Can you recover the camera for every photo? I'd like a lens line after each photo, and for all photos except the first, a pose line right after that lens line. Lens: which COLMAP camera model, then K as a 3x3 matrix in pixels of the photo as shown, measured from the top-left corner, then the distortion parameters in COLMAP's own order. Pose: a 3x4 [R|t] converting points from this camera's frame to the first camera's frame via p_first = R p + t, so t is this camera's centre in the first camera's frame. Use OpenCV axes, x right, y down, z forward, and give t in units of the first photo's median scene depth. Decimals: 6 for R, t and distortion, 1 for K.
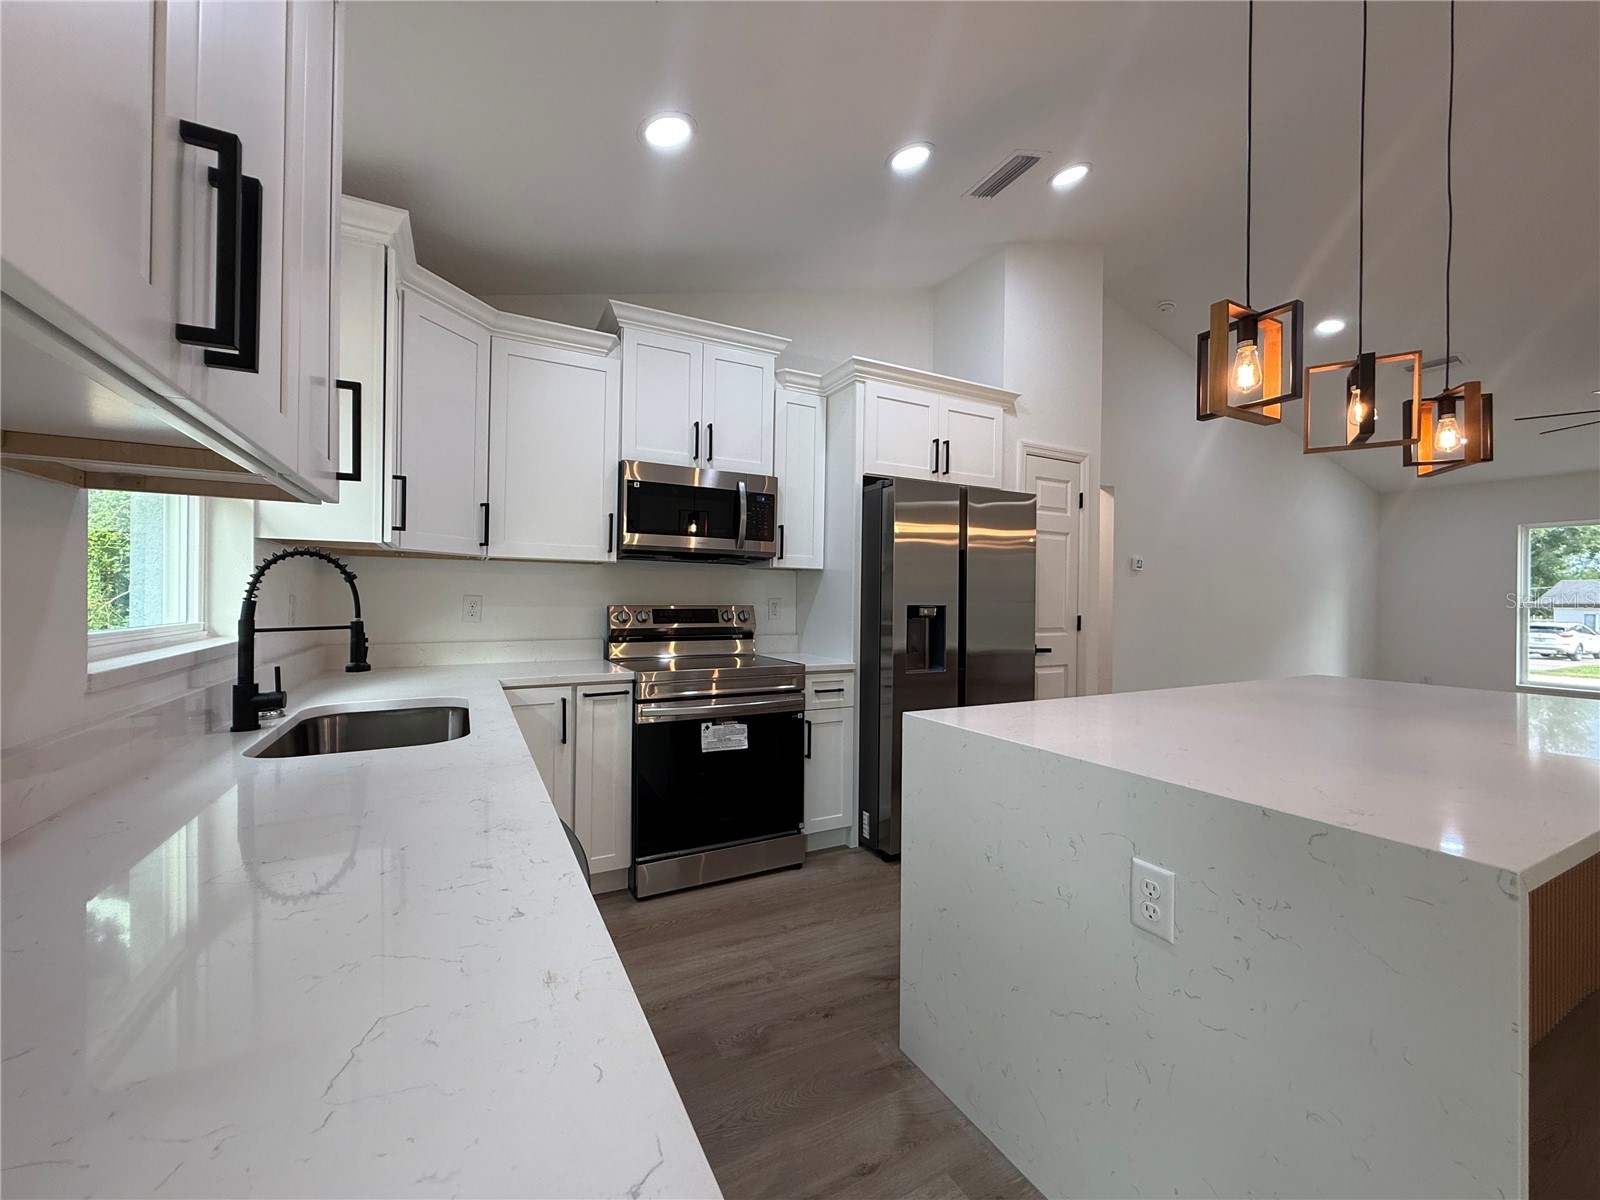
lens RADIAL K [[652.3, 0, 800.0], [0, 652.3, 600.0], [0, 0, 1]] dist [-0.000185, 0.000063]
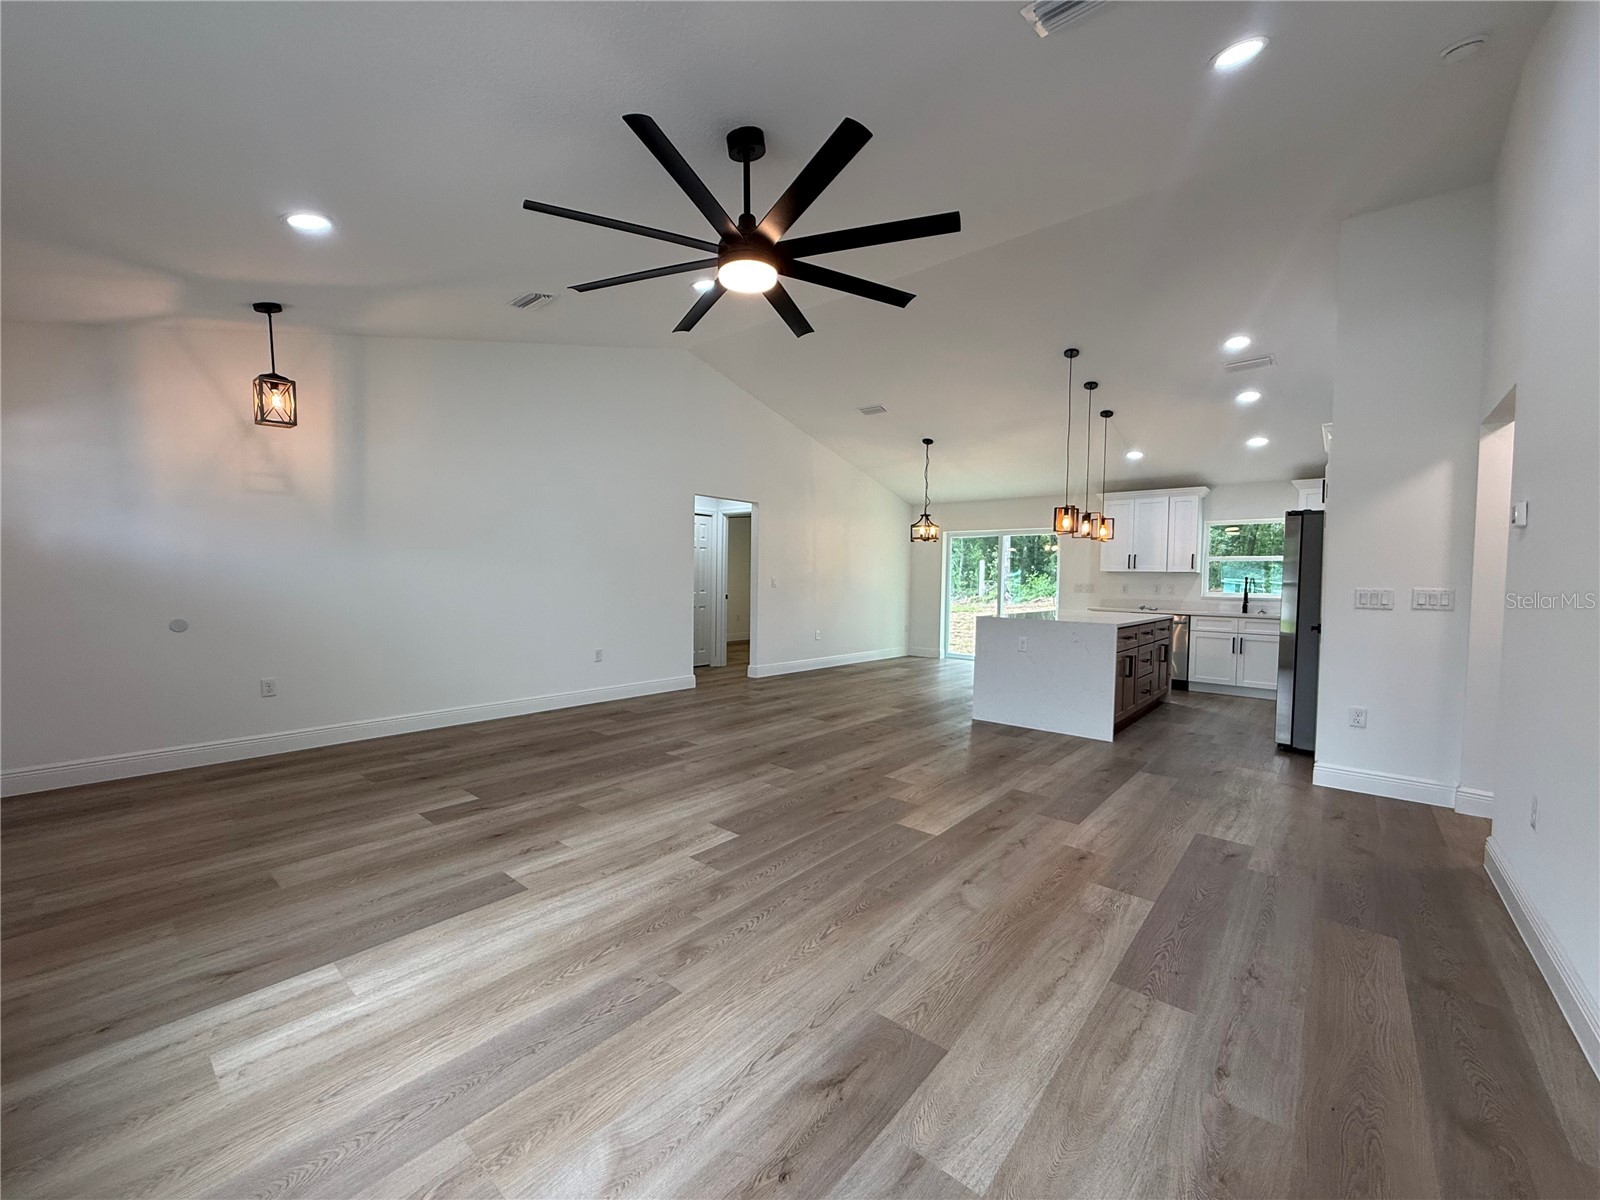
lens RADIAL K [[638.0, 0, 795.8], [0, 638.0, 598.3], [0, 0, 1]] dist [-0.000596, 0.000329]
pose [[-0.934739, -0.017926, -0.354883, 2.103498], [-0.030914, 0.999042, 0.030960, 0.018410], [0.353989, 0.039910, -0.934398, 2.196590]]
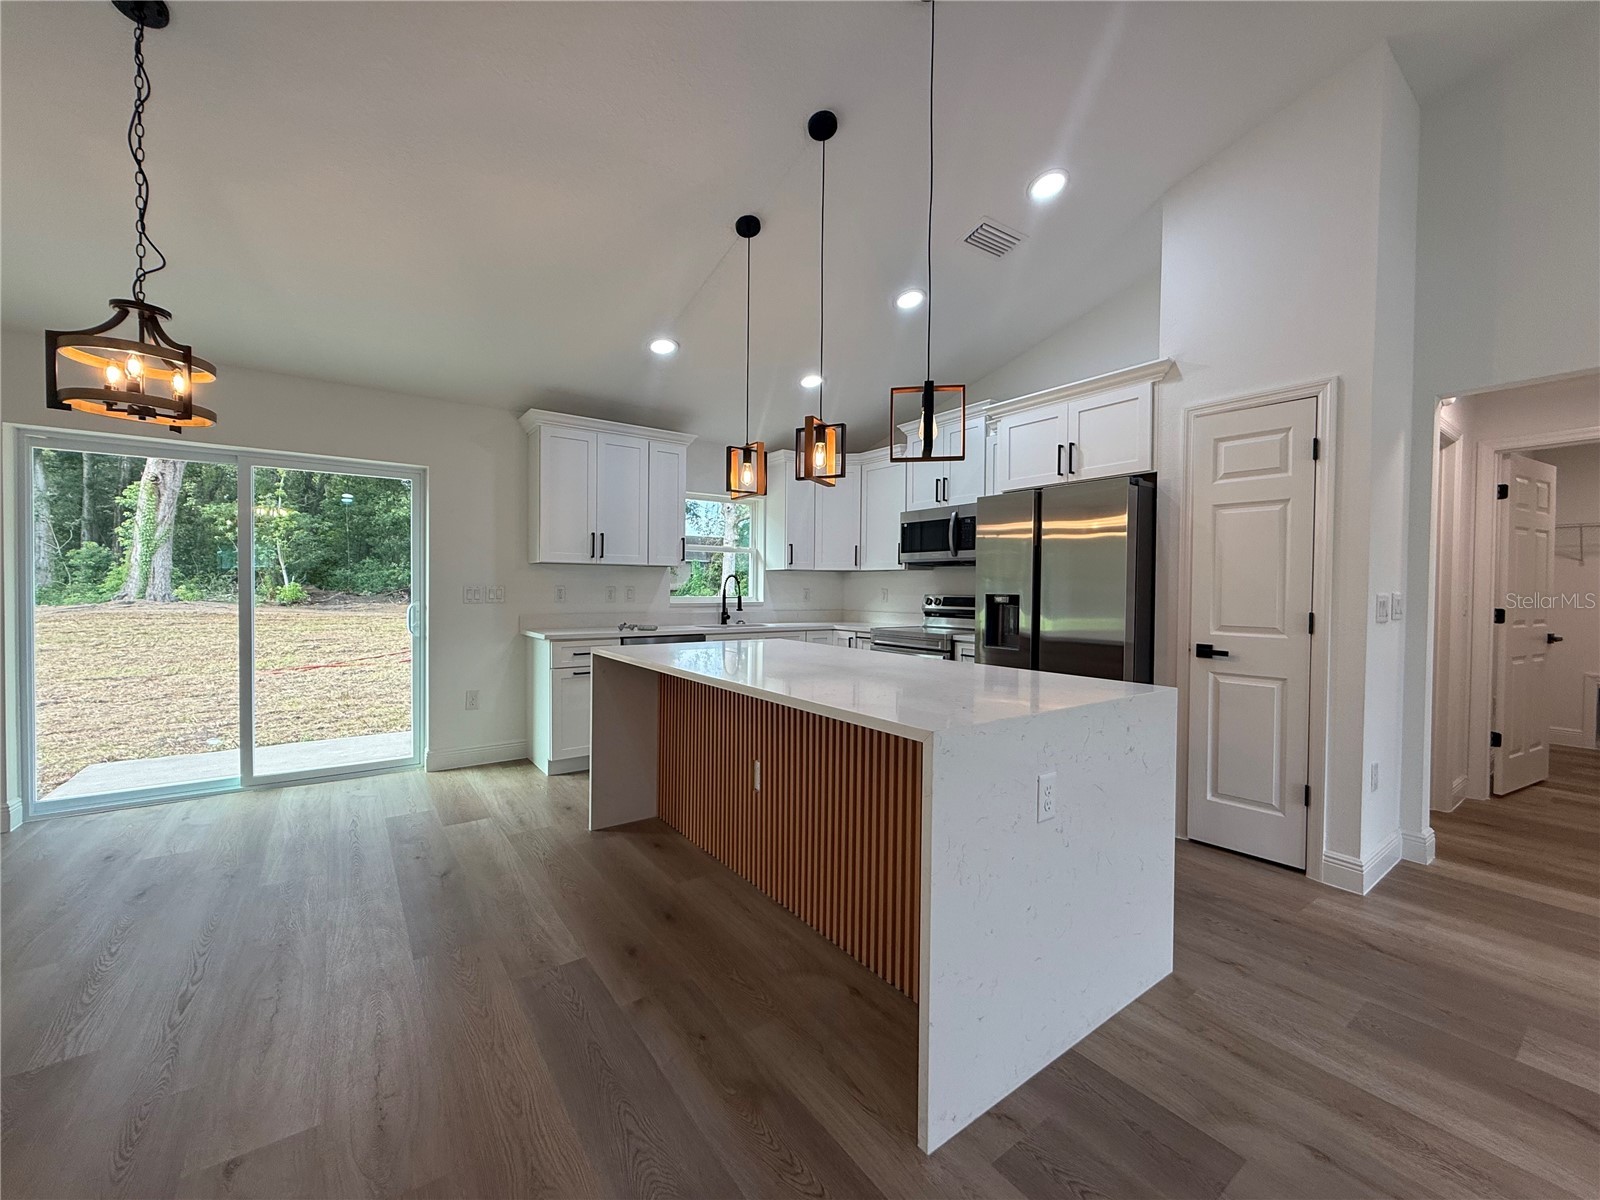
lens RADIAL K [[638.0, 0, 795.8], [0, 638.0, 598.3], [0, 0, 1]] dist [-0.000596, 0.000329]
pose [[0.123320, 0.004858, -0.992355, 1.381361], [-0.012114, 0.999921, 0.003389, 0.016785], [0.992293, 0.011603, 0.123369, 0.480808]]
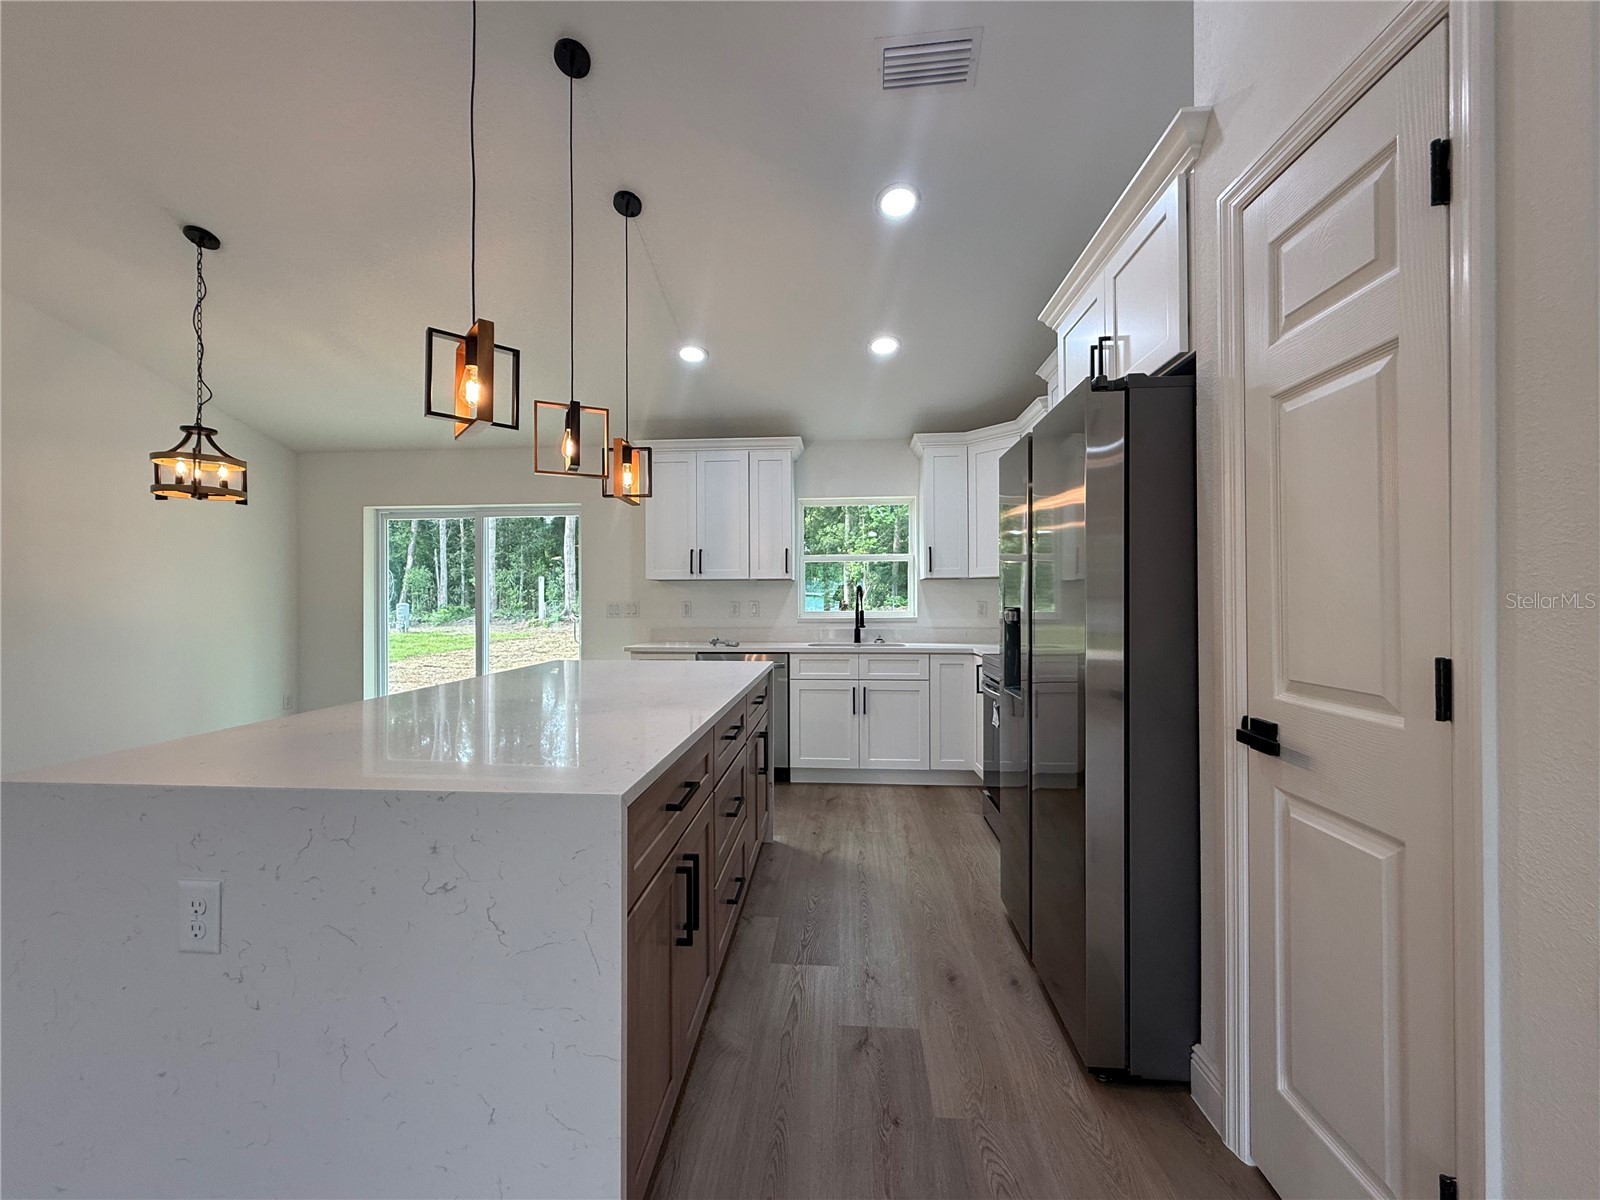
lens RADIAL K [[638.0, 0, 795.8], [0, 638.0, 598.3], [0, 0, 1]] dist [-0.000596, 0.000329]
pose [[-0.546907, -0.013490, -0.837085, 0.992845], [-0.006566, 0.999909, -0.011824, 0.008421], [0.837168, -0.000971, -0.546946, 1.231914]]
